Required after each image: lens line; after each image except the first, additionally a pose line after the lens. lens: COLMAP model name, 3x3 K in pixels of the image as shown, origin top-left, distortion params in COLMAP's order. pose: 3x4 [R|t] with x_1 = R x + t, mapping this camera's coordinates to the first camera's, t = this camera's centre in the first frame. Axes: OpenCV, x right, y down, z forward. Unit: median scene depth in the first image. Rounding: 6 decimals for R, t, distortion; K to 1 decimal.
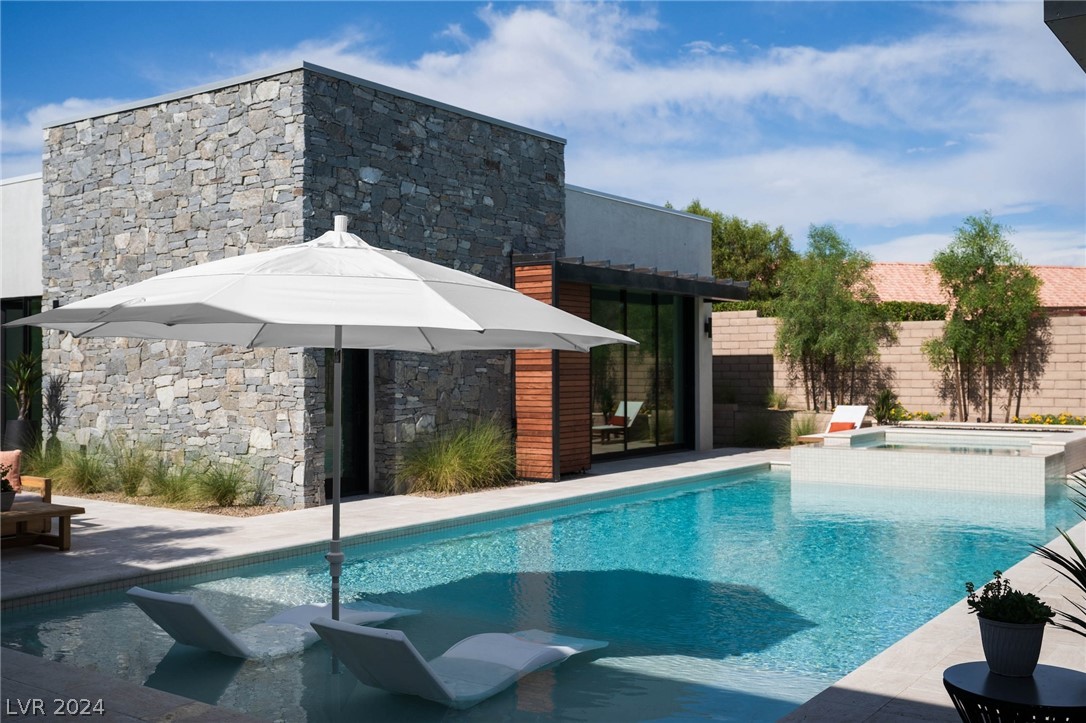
lens RADIAL K [[1111.4, 0, 541.1], [0, 1111.4, 358.1], [0, 0, 1]] dist [-0.002285, 0.000000]
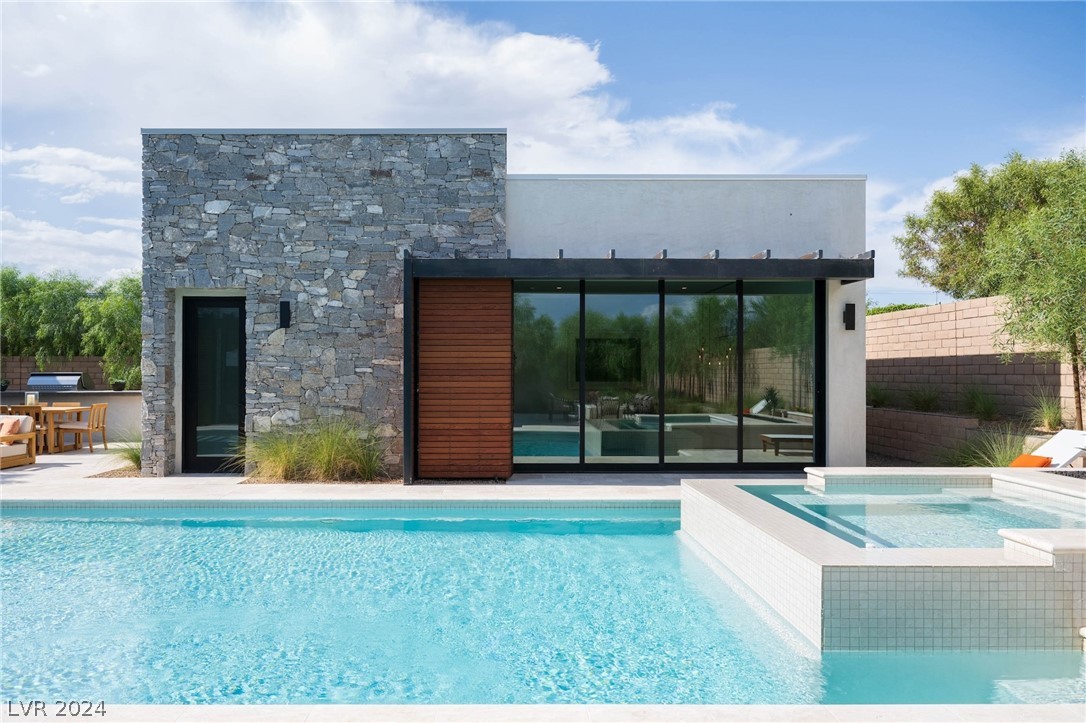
lens RADIAL K [[747.6, 0, 541.2], [0, 747.6, 367.3], [0, 0, 1]] dist [-0.003413, 0.002456]
pose [[0.573198, -0.005760, -0.819397, 0.610803], [0.004567, 0.999982, -0.003835, 0.011278], [0.819404, -0.001544, 0.573214, 0.713104]]
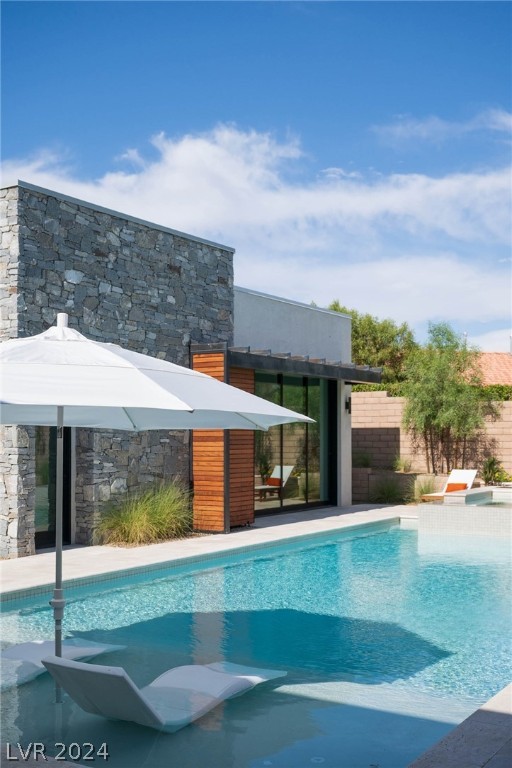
lens RADIAL K [[918.6, 0, 255.8], [0, 918.6, 428.5], [0, 0, 1]] dist [0.007001, 0.000000]
pose [[0.998084, 0.004695, 0.061688, -0.016507], [-0.004774, 0.999988, 0.001130, -0.003754], [-0.061682, -0.001422, 0.998095, 0.005910]]
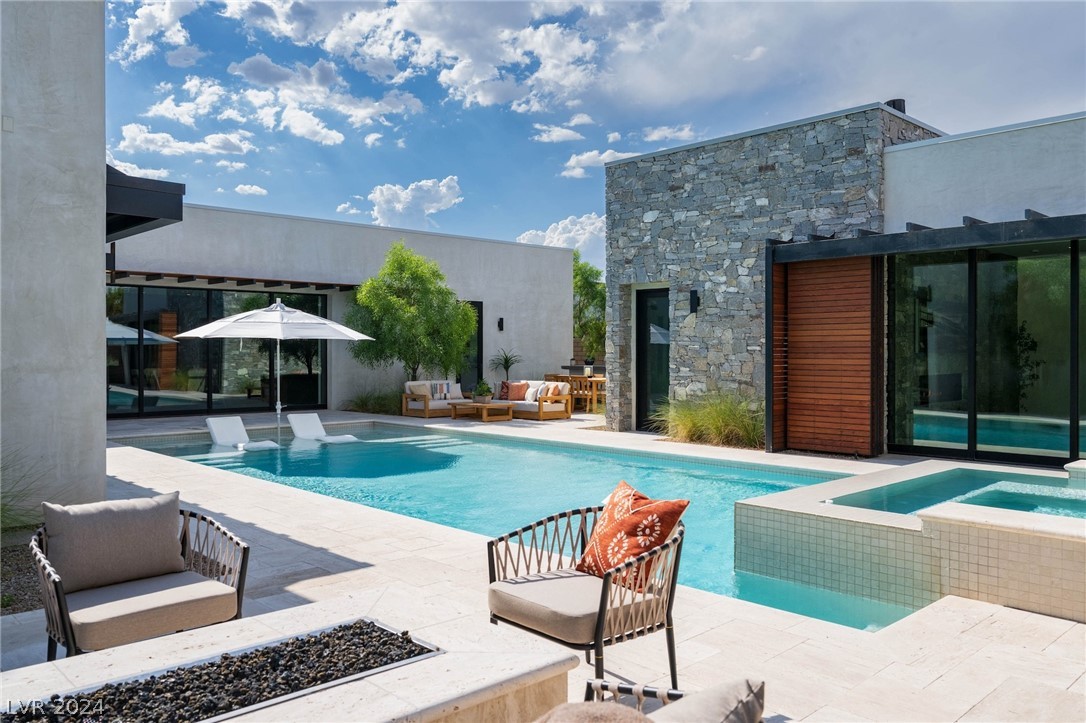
lens RADIAL K [[831.9, 0, 545.9], [0, 831.9, 351.4], [0, 0, 1]] dist [-0.002954, 0.004031]
pose [[-0.198806, -0.000130, -0.980039, 0.830176], [0.006059, 0.999981, -0.001362, 0.013615], [0.980020, -0.006209, -0.198802, 0.936413]]
